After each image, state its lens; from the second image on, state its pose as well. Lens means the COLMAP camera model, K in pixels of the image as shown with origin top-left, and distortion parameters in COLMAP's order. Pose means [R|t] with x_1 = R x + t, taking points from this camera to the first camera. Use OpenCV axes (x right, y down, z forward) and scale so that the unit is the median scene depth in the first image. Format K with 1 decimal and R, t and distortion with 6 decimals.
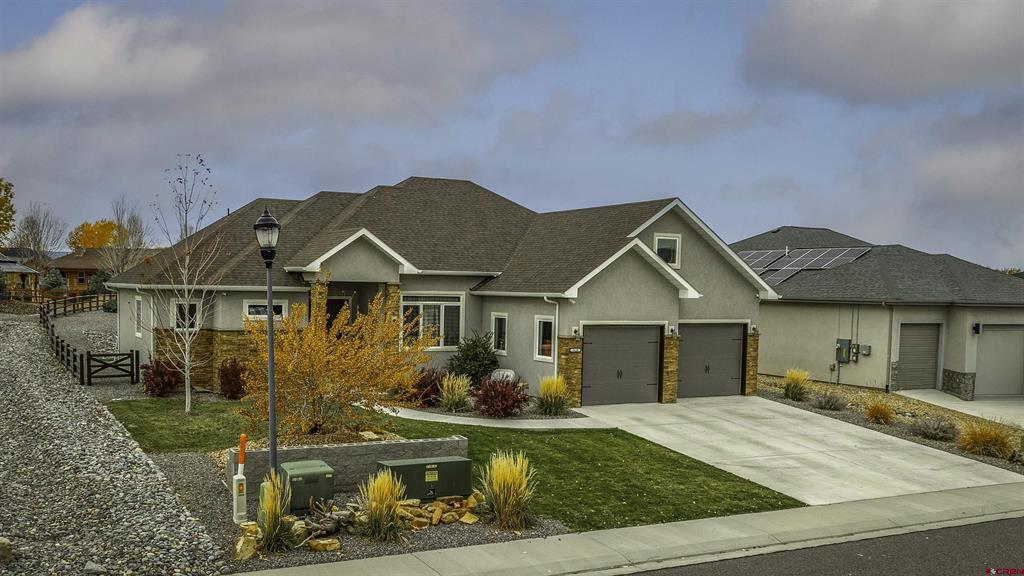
lens RADIAL K [[929.0, 0, 449.8], [0, 929.0, 352.4], [0, 0, 1]] dist [-0.015984, -0.004157]
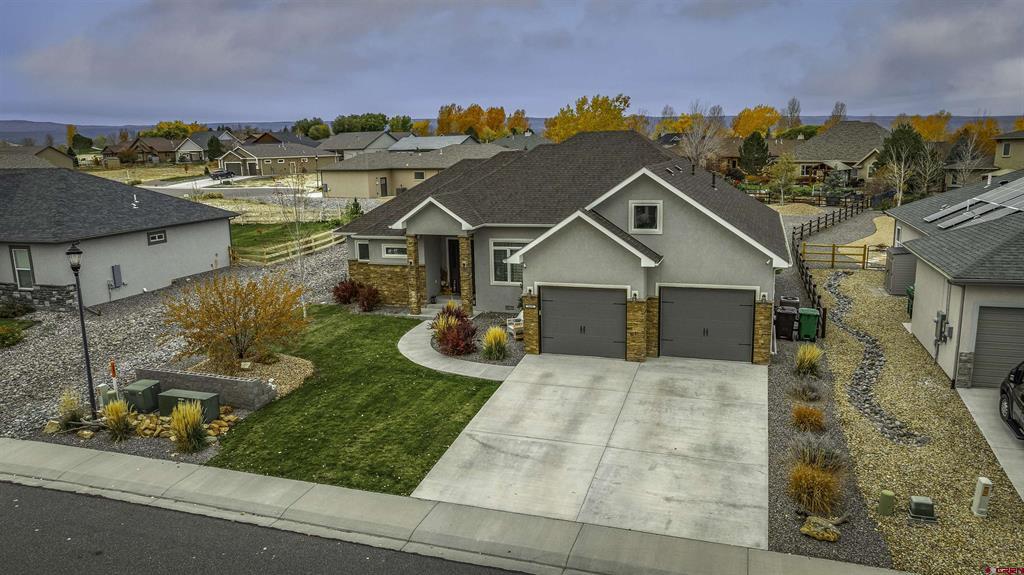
lens RADIAL K [[723.8, 0, 509.5], [0, 723.8, 289.4], [0, 0, 1]] dist [-0.021260, 0.012787]
pose [[0.707821, 0.102961, -0.698848, 0.734860], [-0.014154, 0.991189, 0.131696, -0.140270], [0.706250, -0.083325, 0.703042, 0.333869]]
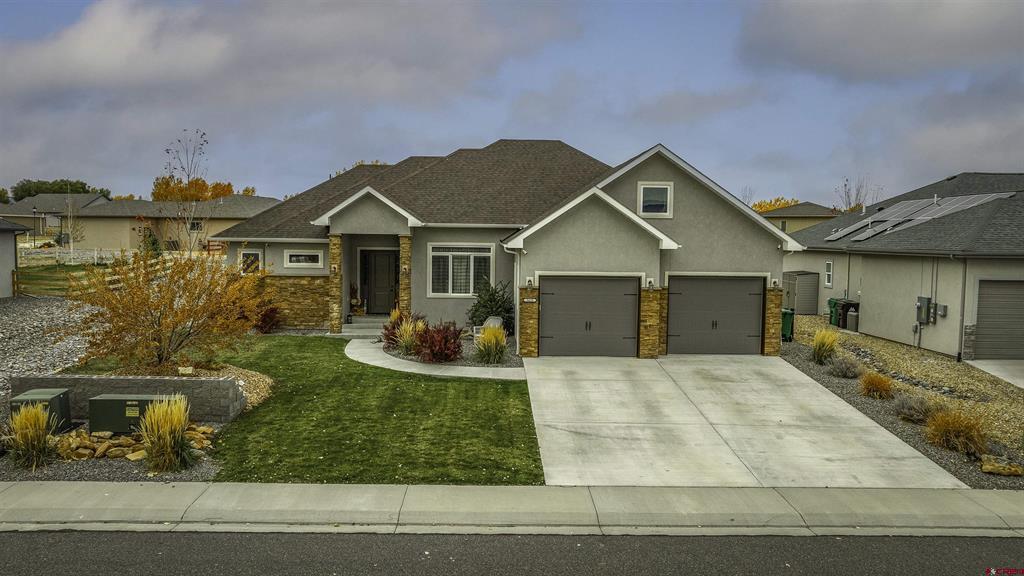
lens RADIAL K [[771.8, 0, 511.4], [0, 771.8, 285.6], [0, 0, 1]] dist [-0.021644, 0.008287]
pose [[0.912552, 0.019910, -0.408476, 0.447862], [-0.026514, 0.999593, -0.010512, -0.008741], [0.408101, 0.020423, 0.912708, 0.223503]]
